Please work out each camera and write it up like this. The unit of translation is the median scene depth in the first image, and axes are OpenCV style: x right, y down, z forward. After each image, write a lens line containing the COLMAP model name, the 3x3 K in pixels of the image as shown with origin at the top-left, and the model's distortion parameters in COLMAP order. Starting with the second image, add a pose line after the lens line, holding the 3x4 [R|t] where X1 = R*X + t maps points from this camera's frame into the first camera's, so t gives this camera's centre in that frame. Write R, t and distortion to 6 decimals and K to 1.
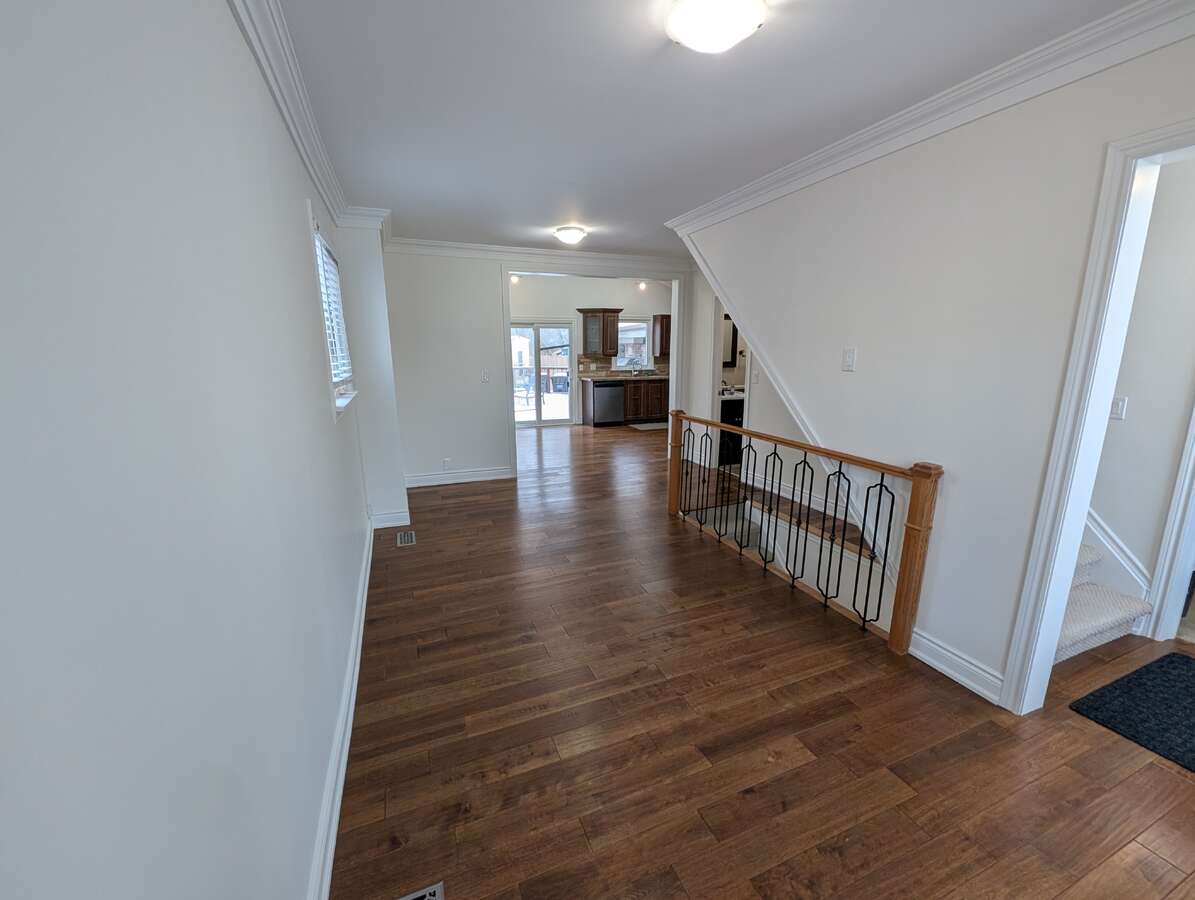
lens RADIAL K [[491.3, 0, 597.3], [0, 491.3, 453.3], [0, 0, 1]] dist [0.003813, 0.000150]
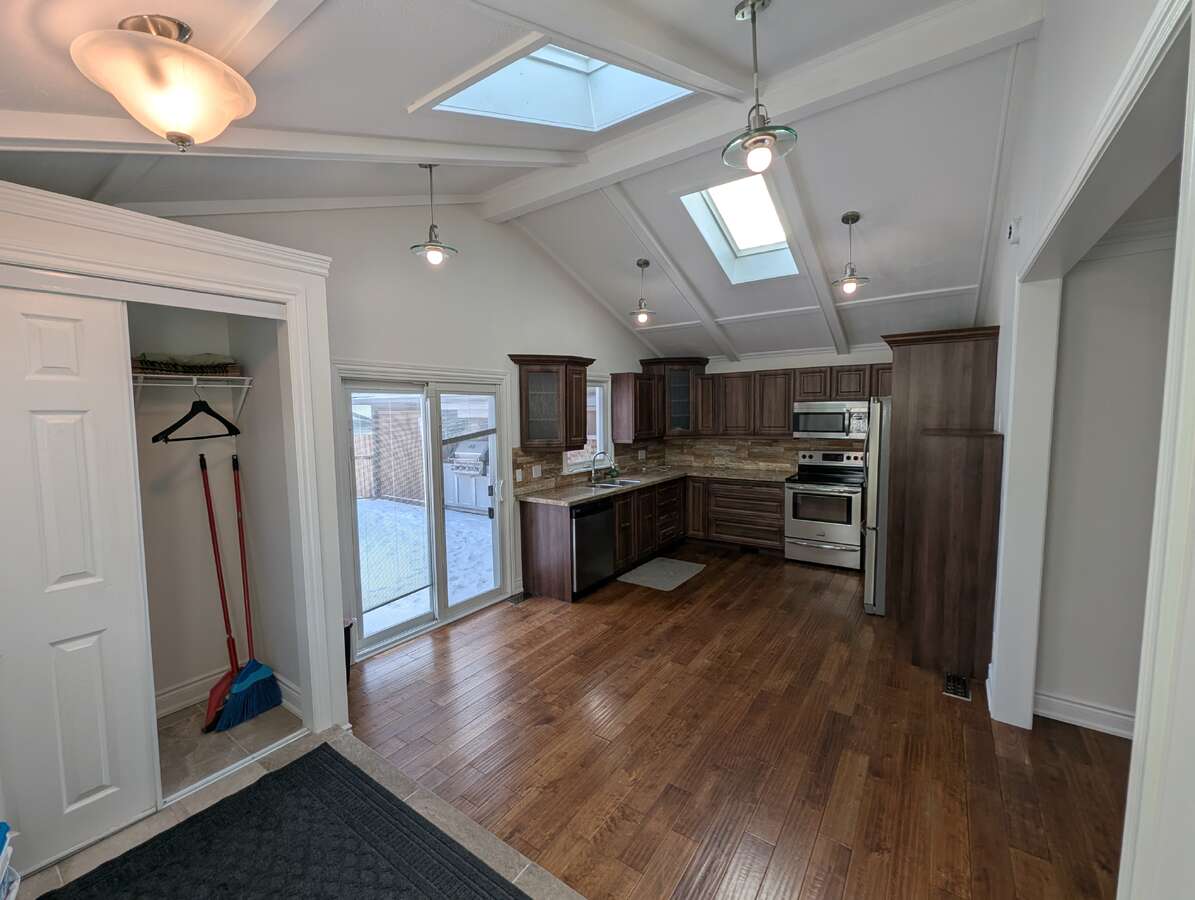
lens RADIAL K [[491.3, 0, 601.3], [0, 491.3, 447.9], [0, 0, 1]] dist [0.003813, 0.000150]
pose [[0.839316, -0.044482, 0.541821, -0.227467], [0.116560, 0.988194, -0.099432, -0.147238], [-0.531002, 0.146610, 0.834591, 0.569120]]
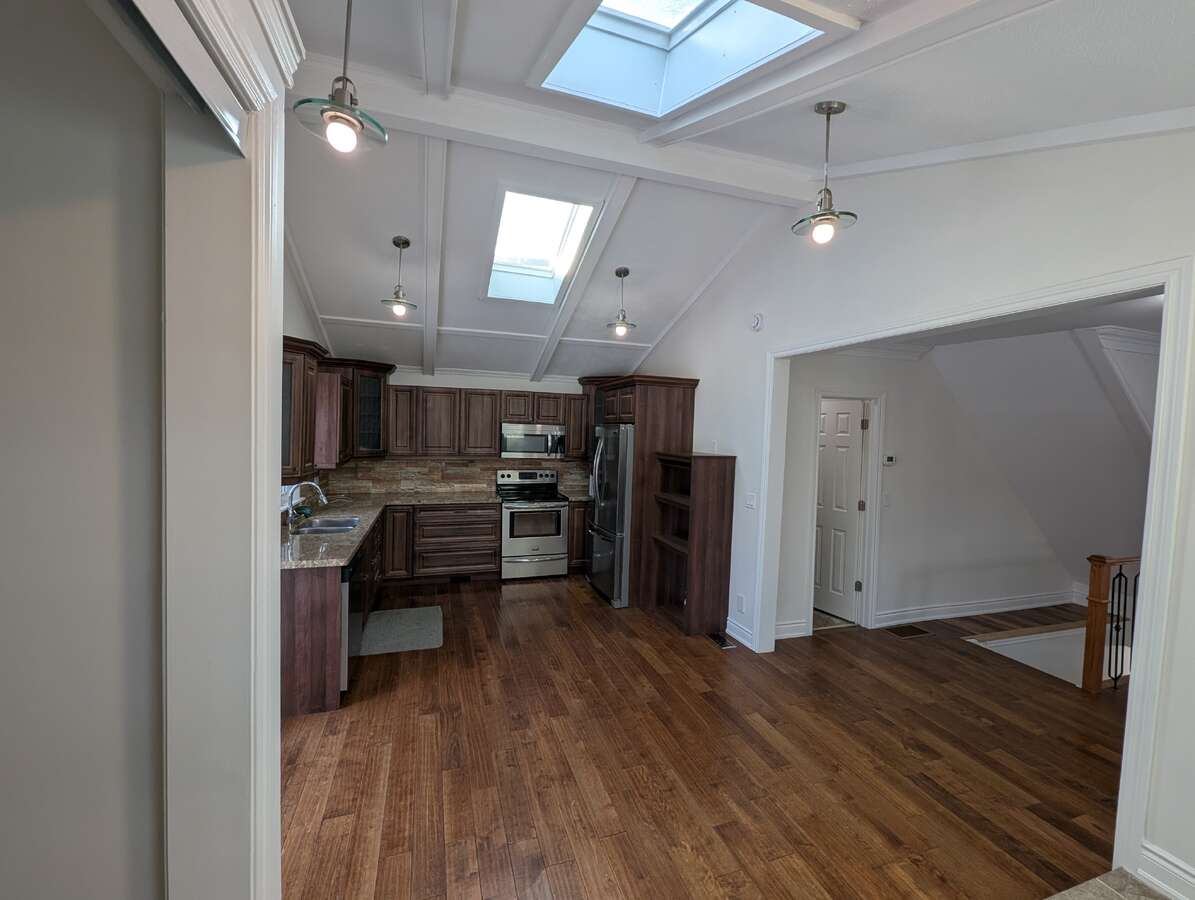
lens RADIAL K [[491.3, 0, 600.1], [0, 491.3, 450.7], [0, 0, 1]] dist [0.003813, 0.000150]
pose [[0.064225, -0.031771, 0.997430, -0.397936], [0.171571, 0.984962, 0.020327, -0.247719], [-0.983076, 0.169825, 0.068710, 1.041537]]
